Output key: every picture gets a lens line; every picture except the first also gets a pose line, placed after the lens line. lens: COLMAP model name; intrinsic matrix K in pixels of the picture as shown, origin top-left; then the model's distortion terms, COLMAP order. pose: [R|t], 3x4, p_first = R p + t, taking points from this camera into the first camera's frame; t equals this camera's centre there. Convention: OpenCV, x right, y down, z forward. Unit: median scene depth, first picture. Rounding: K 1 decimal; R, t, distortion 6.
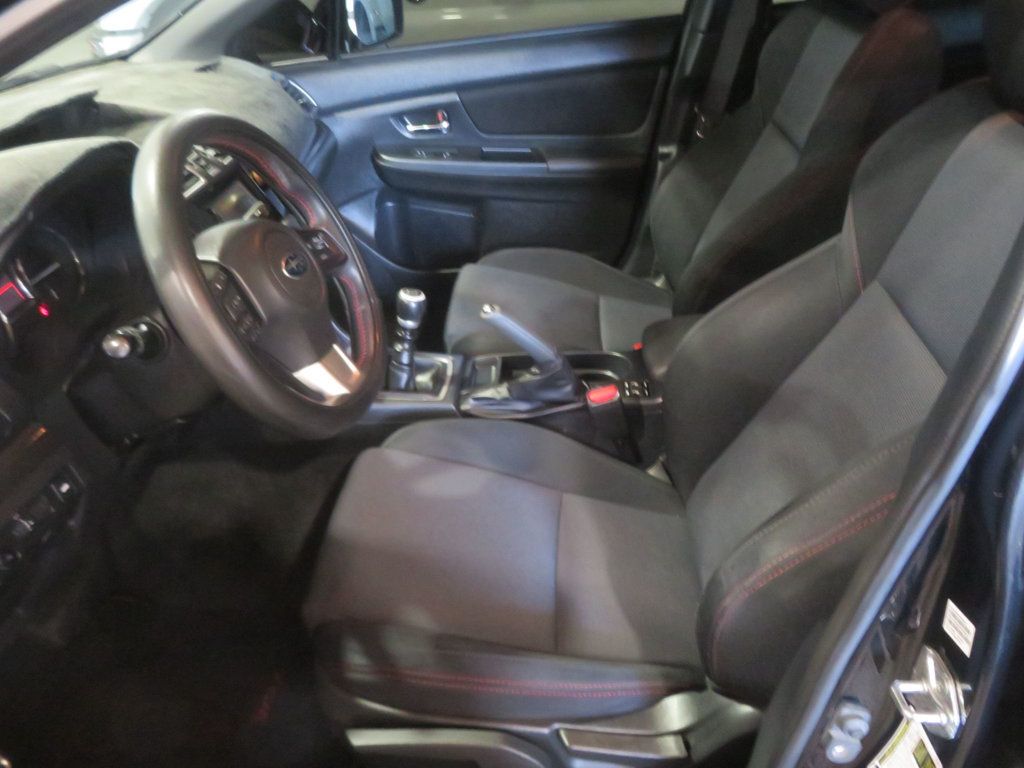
lens RADIAL K [[825.5, 0, 516.0], [0, 825.5, 369.5], [0, 0, 1]] dist [0.032283, -0.002935]
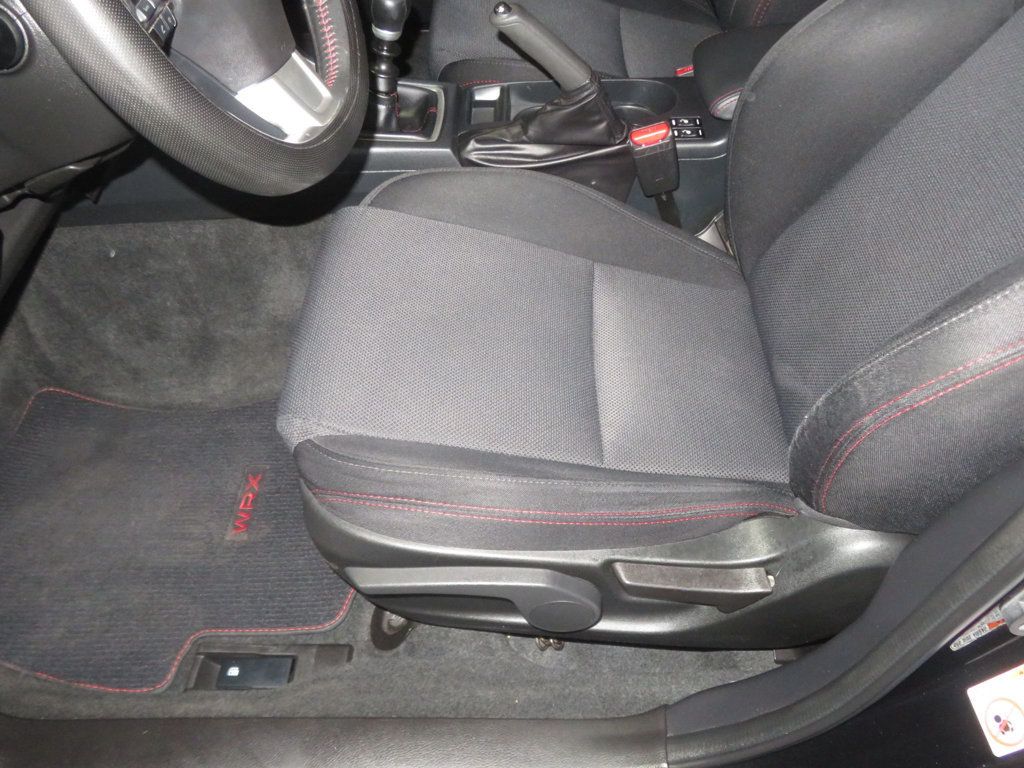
lens RADIAL K [[825.5, 0, 516.0], [0, 825.5, 369.5], [0, 0, 1]] dist [0.032283, -0.002935]
pose [[0.999112, -0.009553, 0.041047, -0.050350], [-0.002943, 0.955777, 0.294079, 0.012284], [-0.042041, -0.293939, 0.954899, 0.196303]]
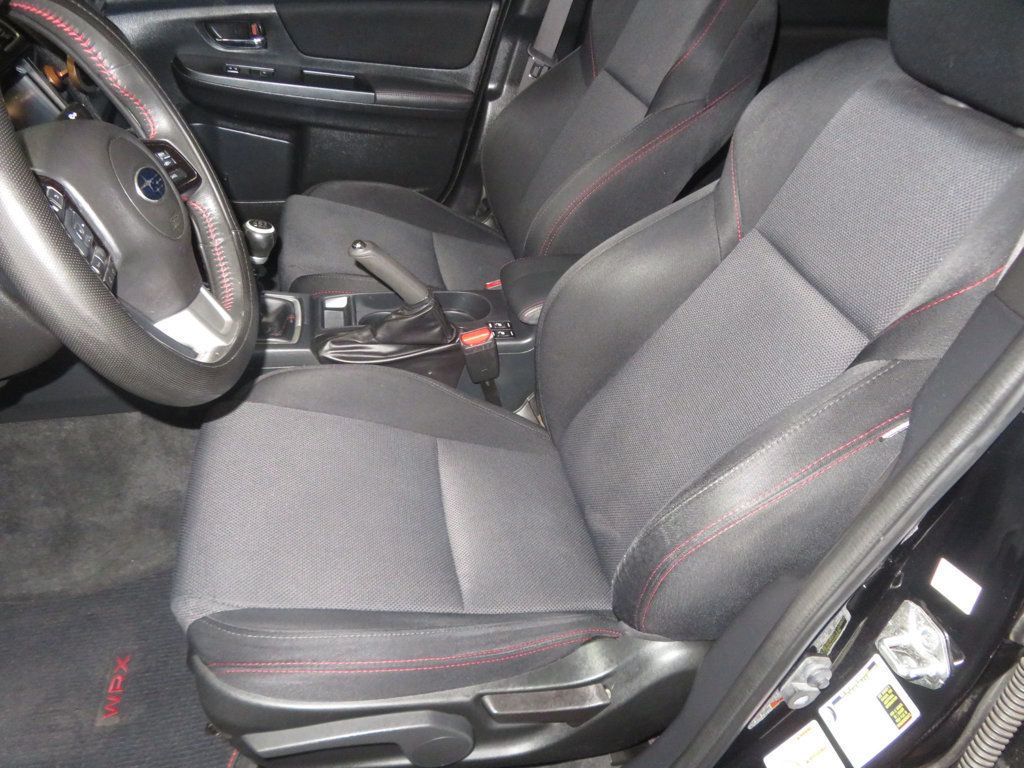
lens RADIAL K [[726.7, 0, 512.0], [0, 726.7, 384.0], [0, 0, 1]] dist [0.008753, -0.004588]
pose [[0.955992, -0.032928, 0.291540, -0.101552], [-0.001453, 0.993139, 0.116933, -0.014360], [-0.293390, -0.112211, 0.949385, 0.158306]]
